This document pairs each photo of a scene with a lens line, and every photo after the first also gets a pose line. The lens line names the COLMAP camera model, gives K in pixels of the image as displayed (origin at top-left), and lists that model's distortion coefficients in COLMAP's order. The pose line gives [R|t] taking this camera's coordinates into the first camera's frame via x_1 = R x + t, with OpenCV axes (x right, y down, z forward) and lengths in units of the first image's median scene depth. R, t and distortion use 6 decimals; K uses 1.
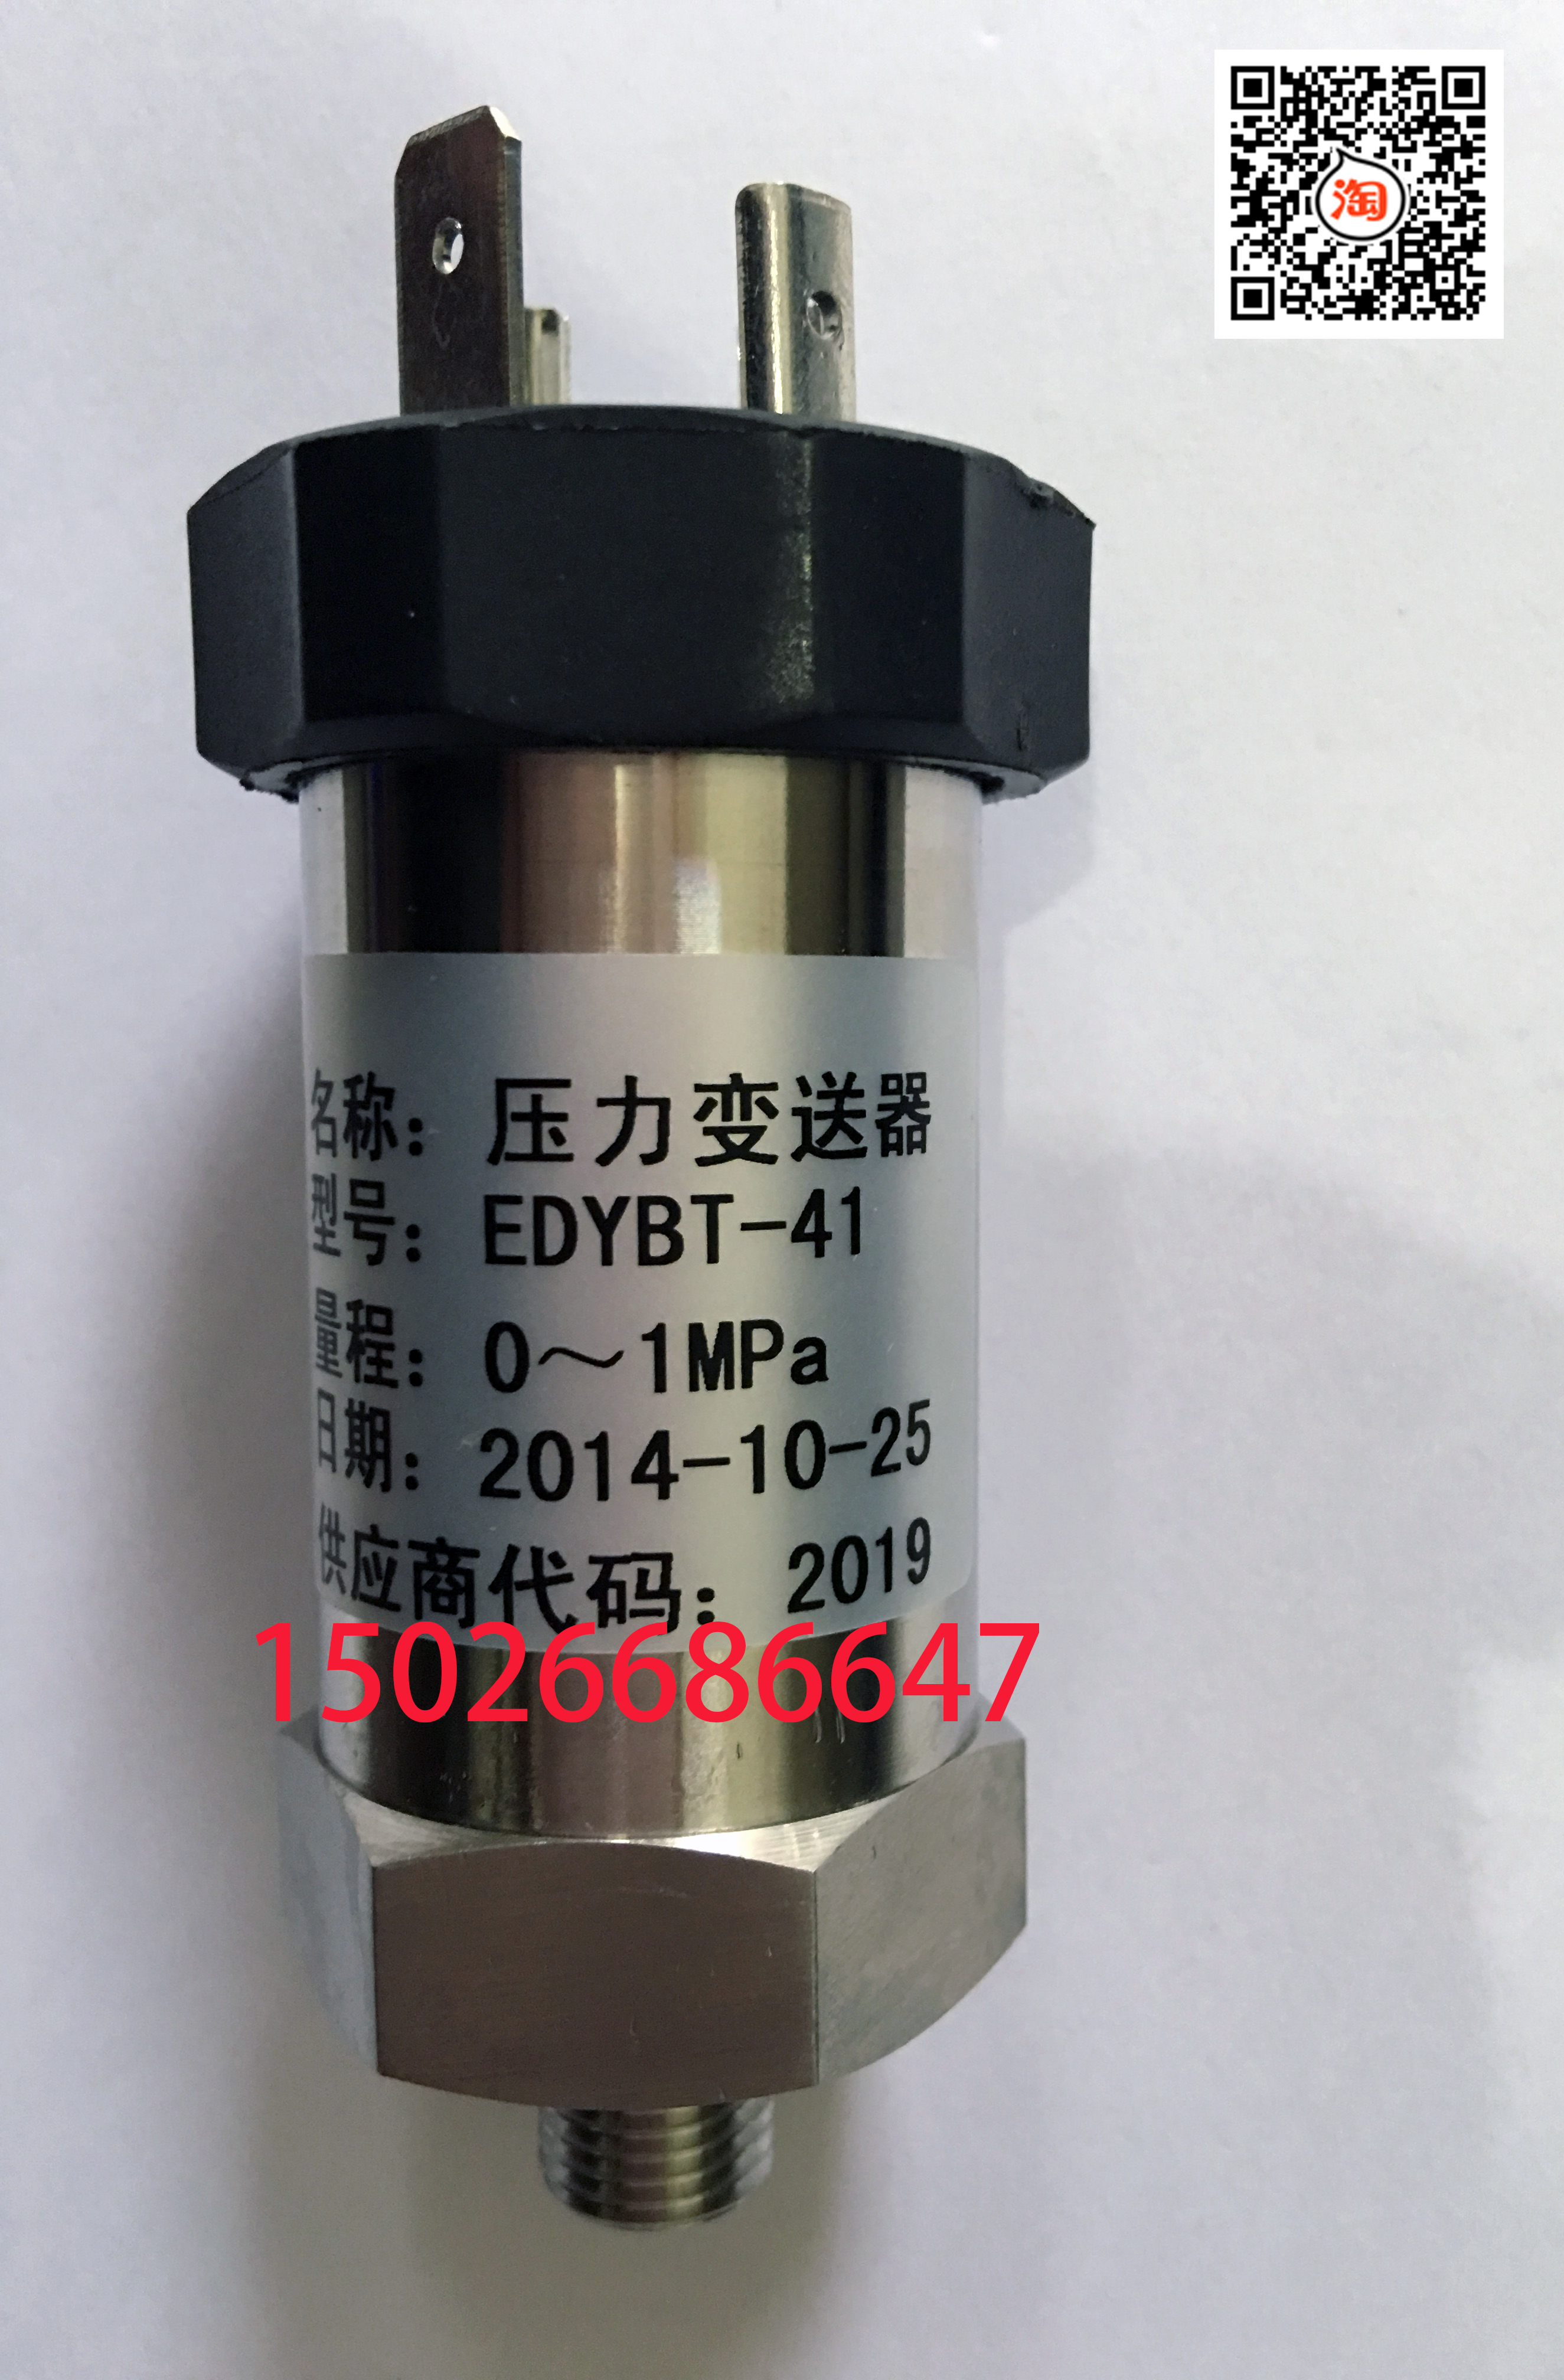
lens RADIAL K [[2016.8, 0, 783.2], [0, 2016.8, 1190.2], [0, 0, 1]] dist [-0.000089, -0.000239]
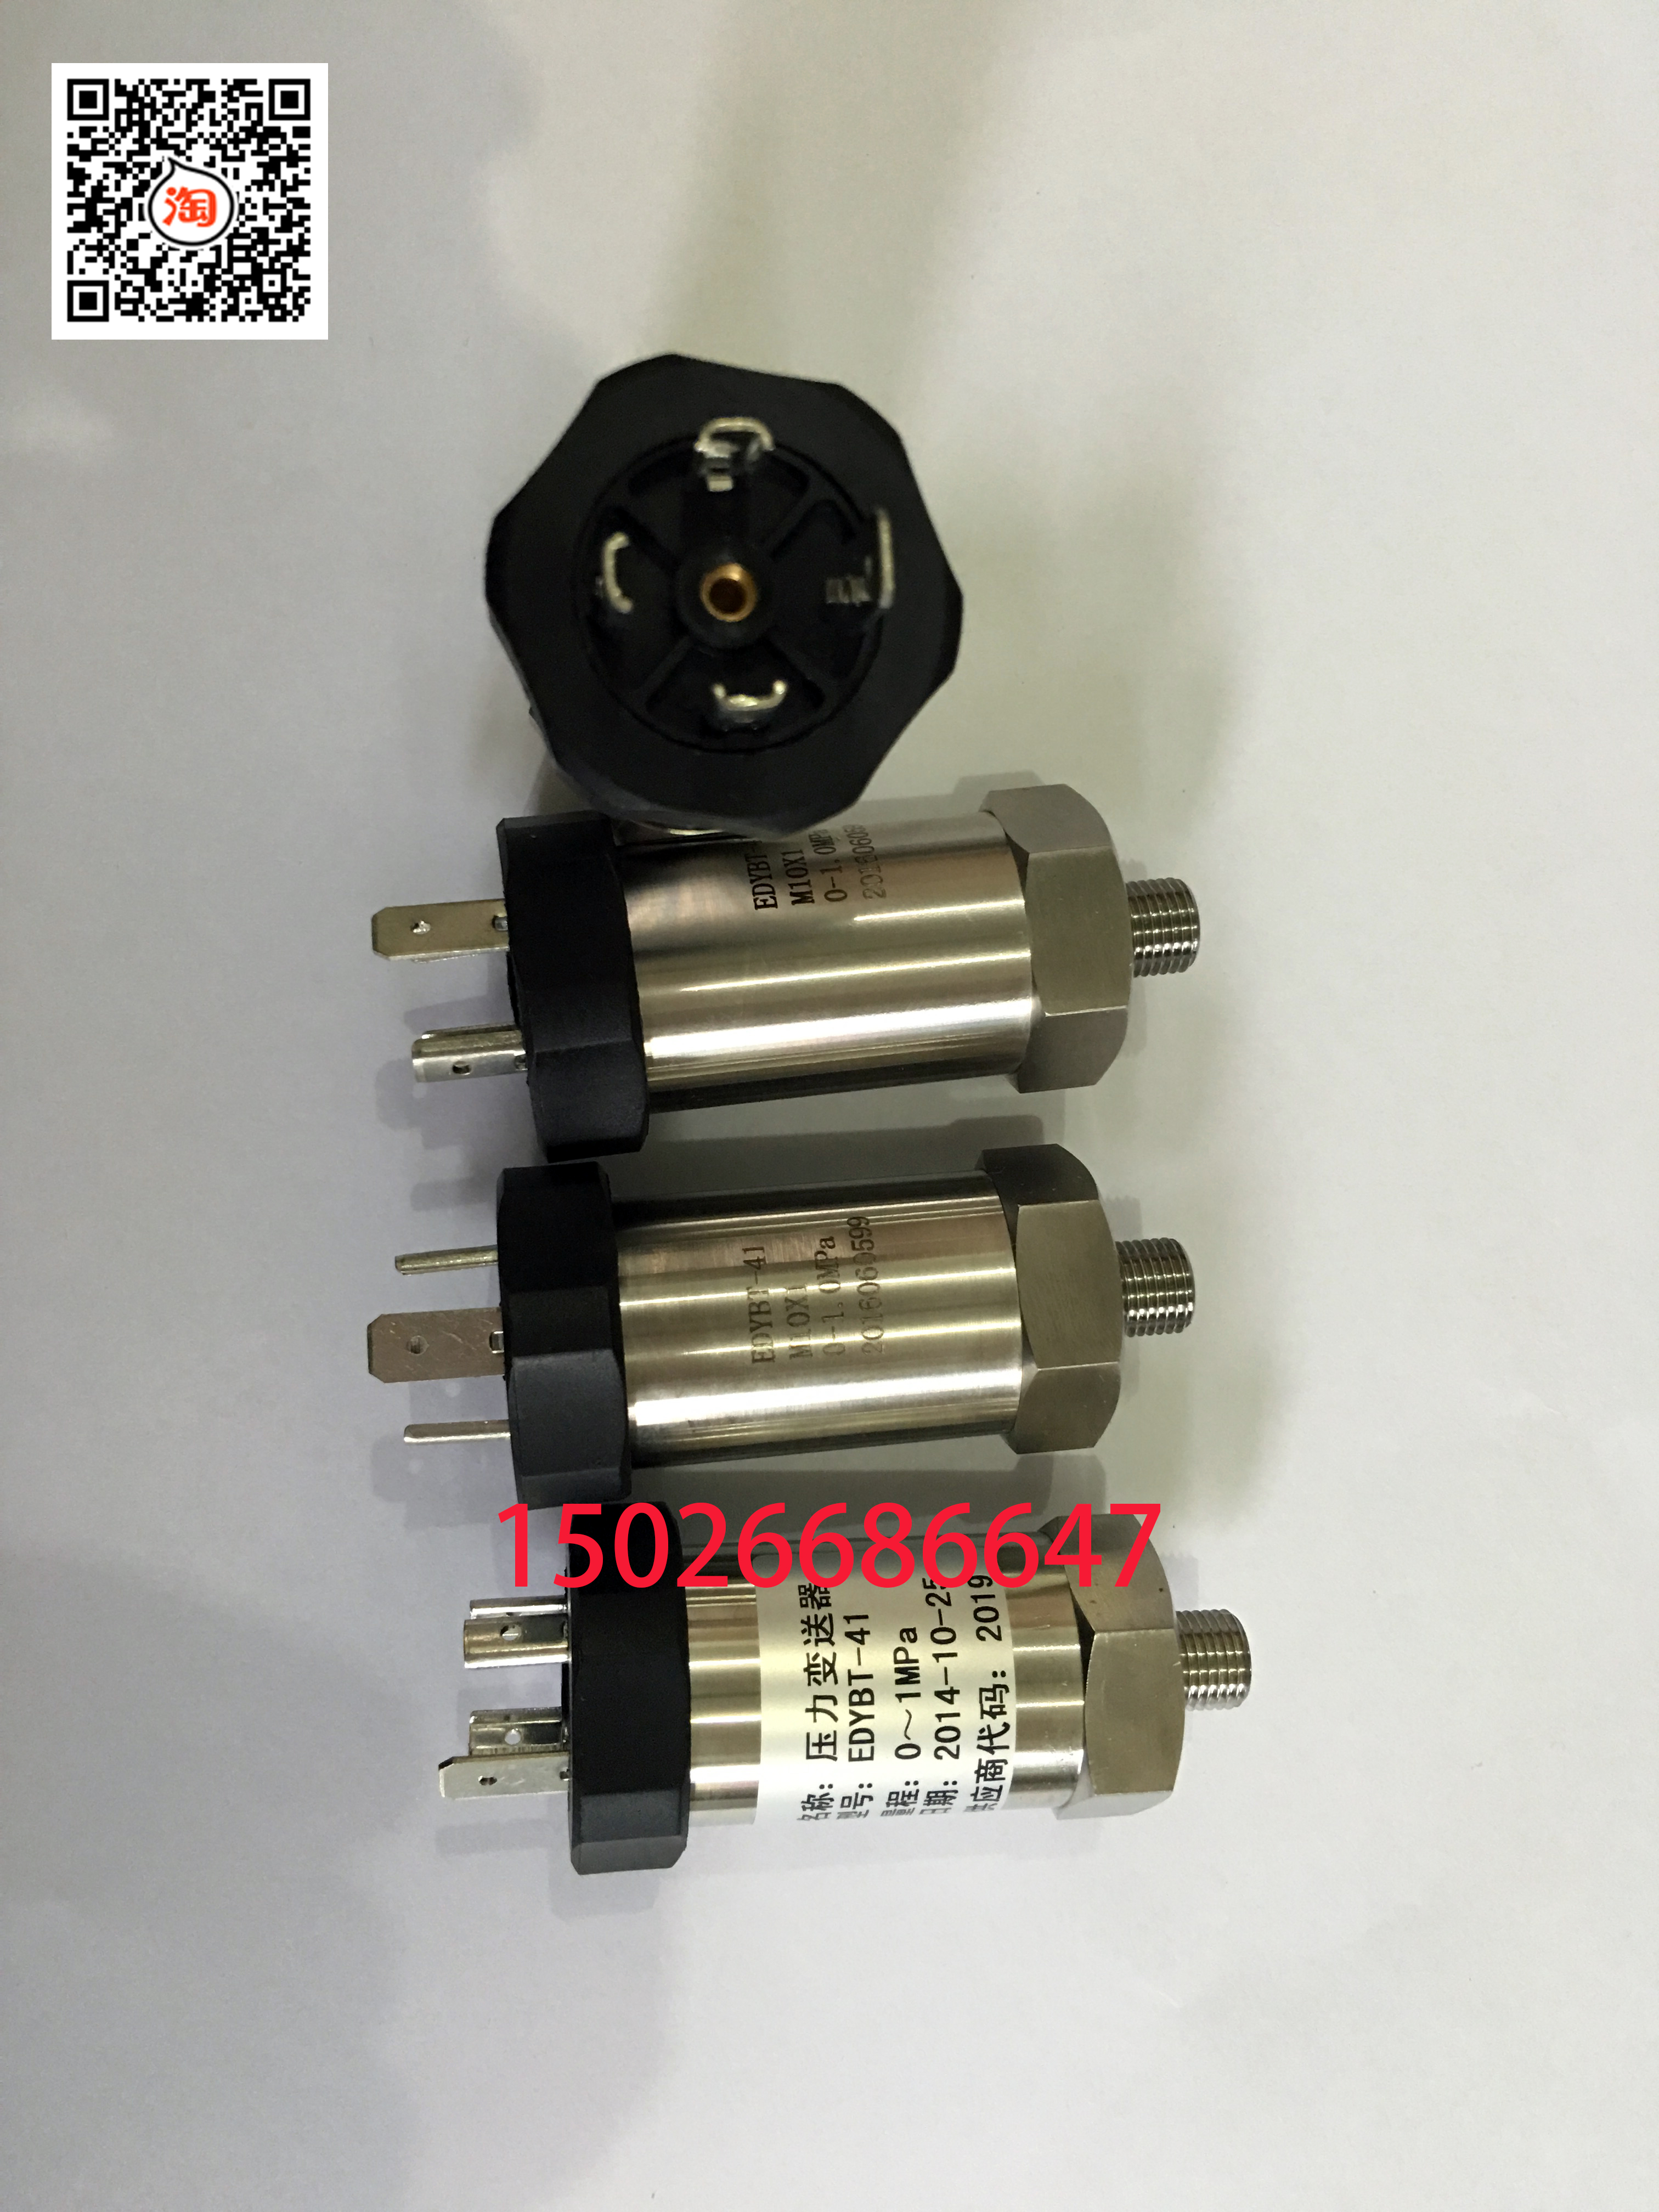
lens RADIAL K [[1874.3, 0, 830.2], [0, 1874.3, 1107.0], [0, 0, 1]] dist [-0.002817, -0.000333]
pose [[-0.004577, -0.999457, 0.032628, 0.644296], [0.998298, -0.002670, 0.058250, -0.164851], [-0.058131, 0.032839, 0.997769, -1.528714]]
